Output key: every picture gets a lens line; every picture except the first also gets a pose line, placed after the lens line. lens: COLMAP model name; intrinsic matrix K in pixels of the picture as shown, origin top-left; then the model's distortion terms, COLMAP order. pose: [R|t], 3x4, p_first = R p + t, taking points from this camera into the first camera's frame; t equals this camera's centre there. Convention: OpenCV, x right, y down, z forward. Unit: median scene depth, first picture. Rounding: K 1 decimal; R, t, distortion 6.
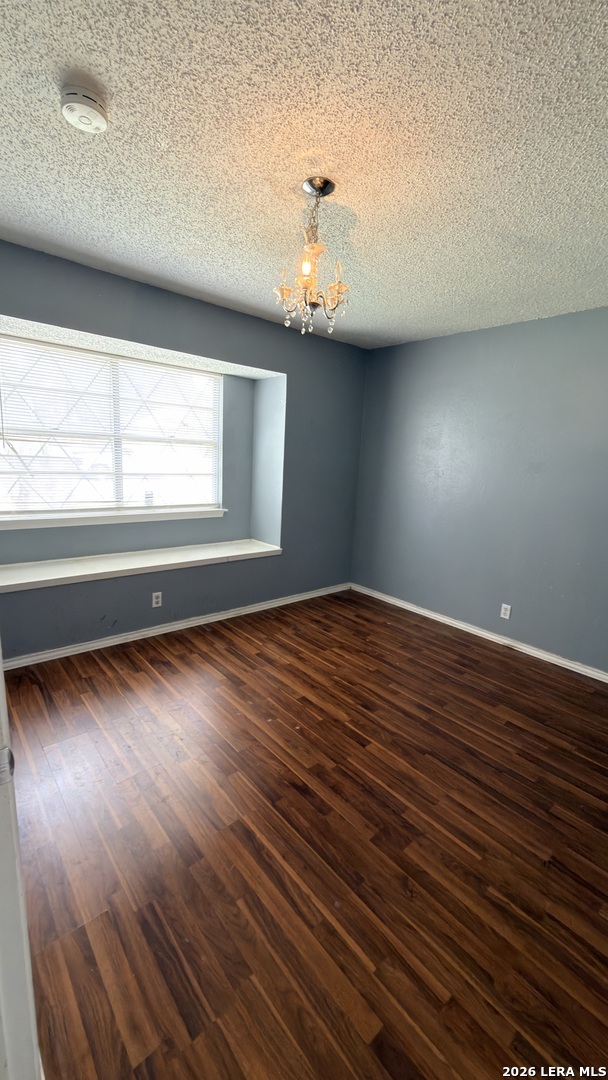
lens RADIAL K [[434.0, 0, 300.0], [0, 434.0, 537.5], [0, 0, 1]] dist [0.001241, -0.000200]
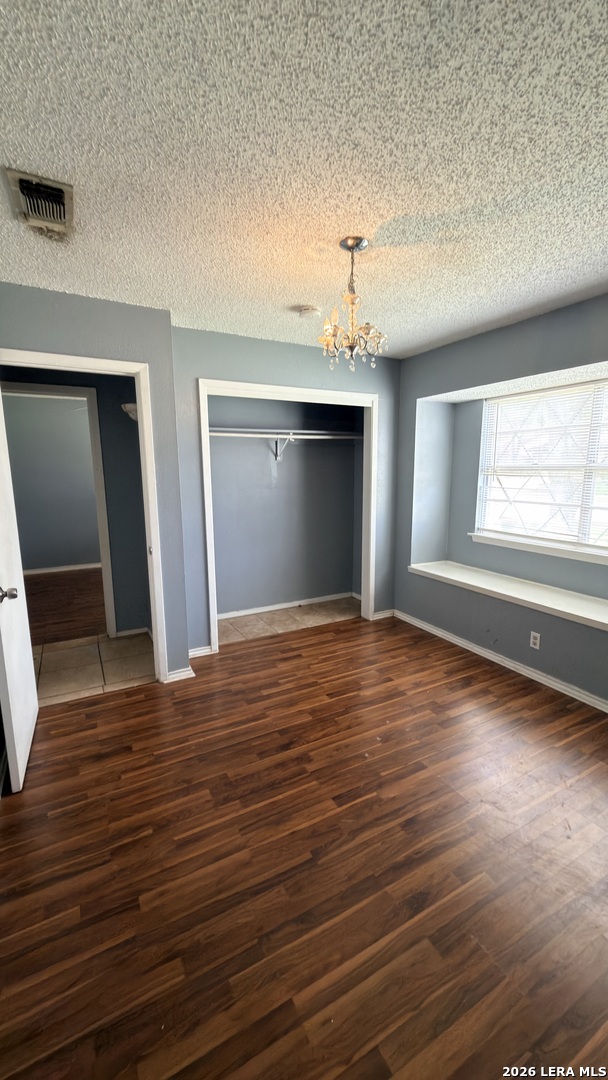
lens RADIAL K [[434.0, 0, 309.6], [0, 434.0, 537.9], [0, 0, 1]] dist [0.001241, -0.000200]
pose [[-0.211198, 0.101568, -0.972152, 1.061936], [-0.191119, 0.971098, 0.142978, -0.178597], [0.958577, 0.215994, -0.185682, 1.087505]]
